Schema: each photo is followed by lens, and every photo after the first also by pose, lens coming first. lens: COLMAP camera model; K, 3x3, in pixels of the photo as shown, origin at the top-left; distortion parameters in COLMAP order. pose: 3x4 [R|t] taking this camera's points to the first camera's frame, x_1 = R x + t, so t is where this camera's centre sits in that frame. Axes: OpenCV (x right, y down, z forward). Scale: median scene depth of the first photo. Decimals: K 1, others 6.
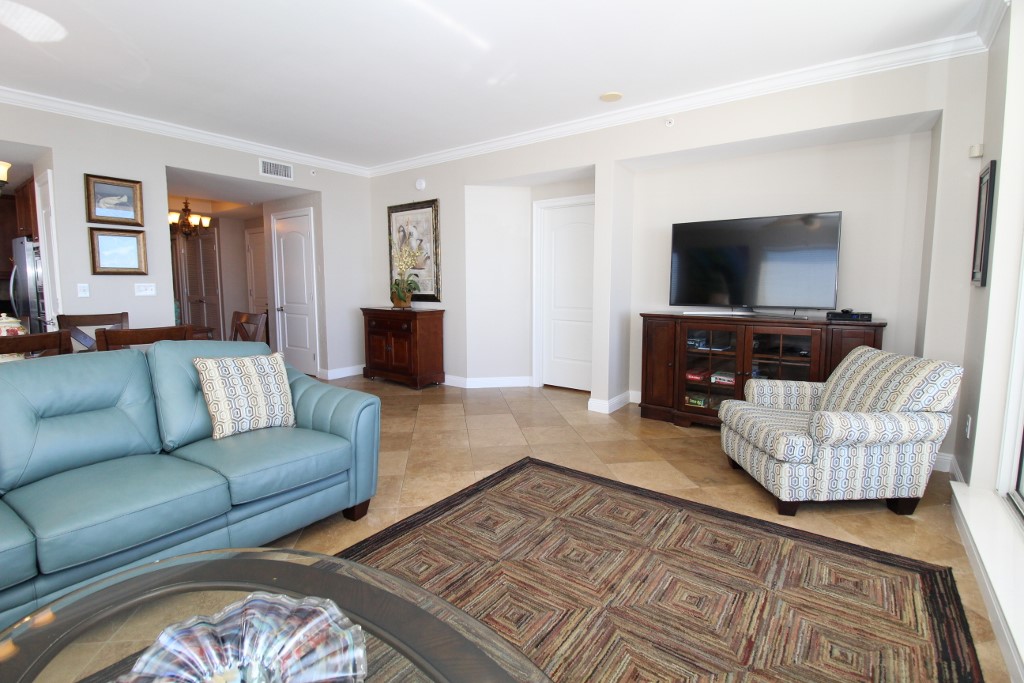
lens RADIAL K [[472.6, 0, 514.5], [0, 472.6, 328.7], [0, 0, 1]] dist [0.004102, -0.014625]
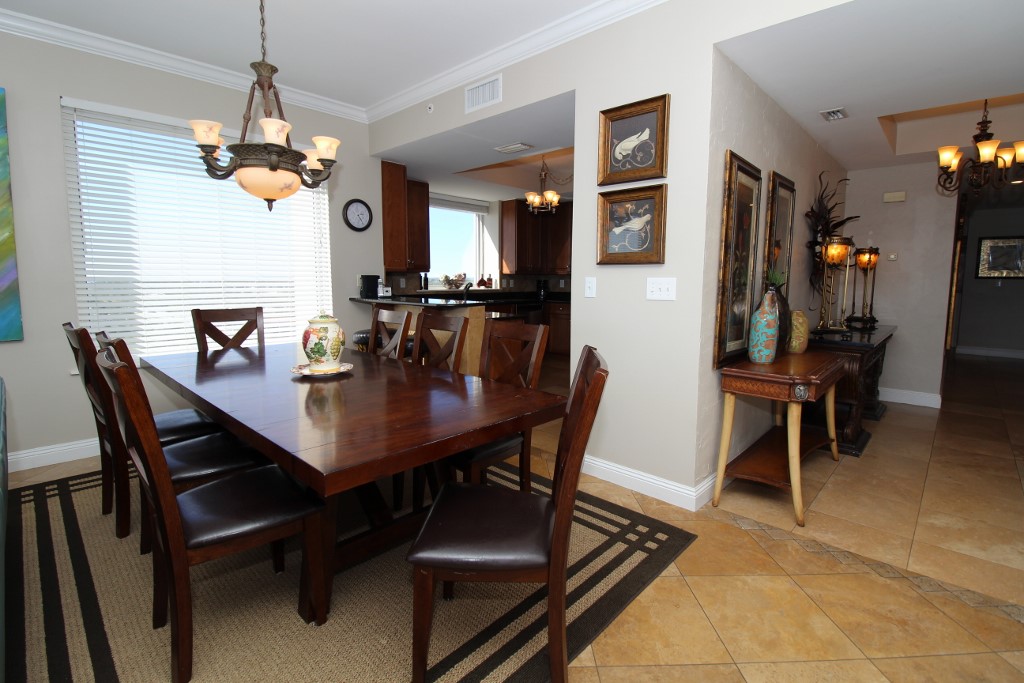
lens RADIAL K [[472.6, 0, 514.5], [0, 472.6, 328.7], [0, 0, 1]] dist [0.004102, -0.014625]
pose [[-0.119436, 0.104008, -0.987379, -0.308086], [-0.104901, 0.987609, 0.116721, -0.136243], [0.987285, 0.117518, -0.107046, 1.441767]]
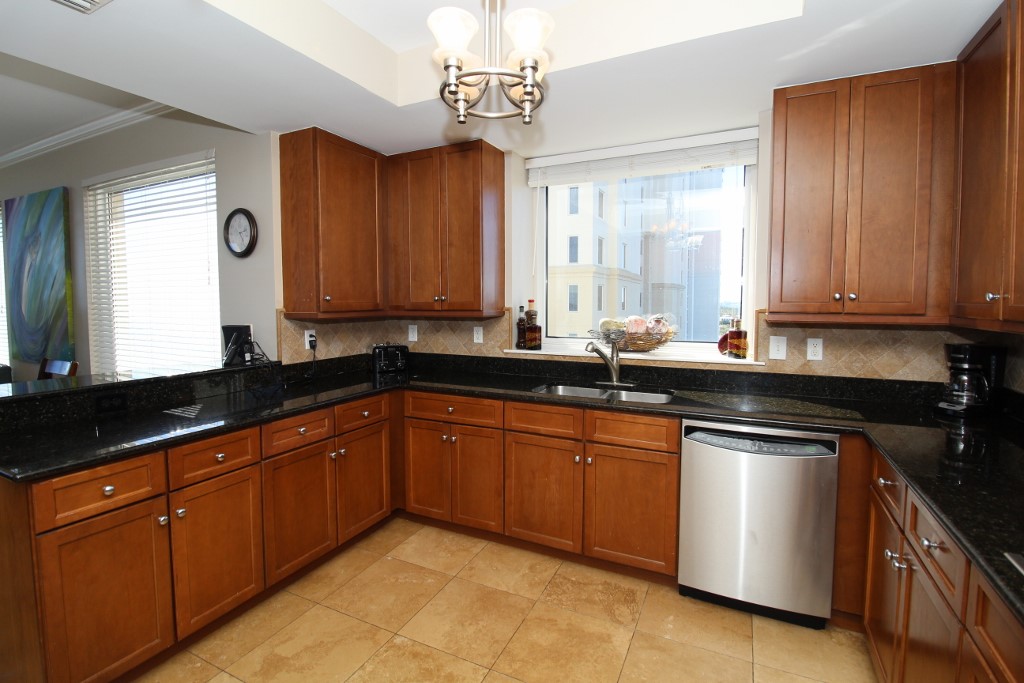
lens RADIAL K [[472.6, 0, 514.5], [0, 472.6, 328.7], [0, 0, 1]] dist [0.004102, -0.014625]
pose [[-0.985056, 0.009949, -0.171949, -2.277947], [-0.017290, 0.987576, 0.156188, -0.238239], [0.171367, 0.156827, -0.972645, 1.846234]]
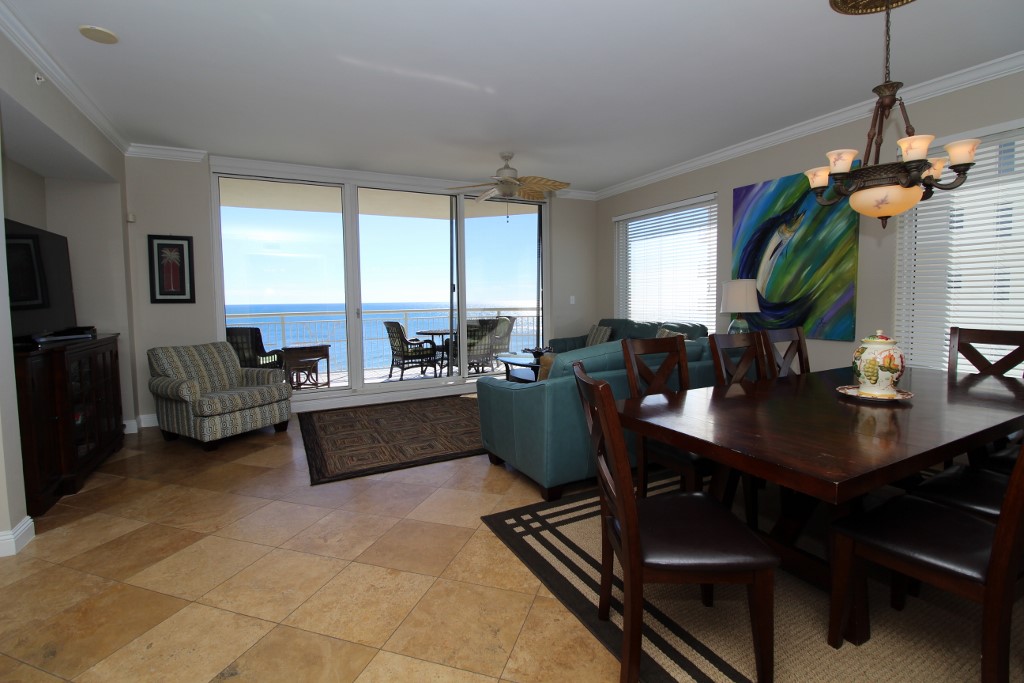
lens RADIAL K [[472.6, 0, 514.5], [0, 472.6, 328.7], [0, 0, 1]] dist [0.004102, -0.014625]
pose [[-0.896233, -0.017250, 0.443248, -0.909845], [0.057081, 0.986451, 0.153805, -0.191037], [-0.439895, 0.163146, -0.883106, 1.963437]]
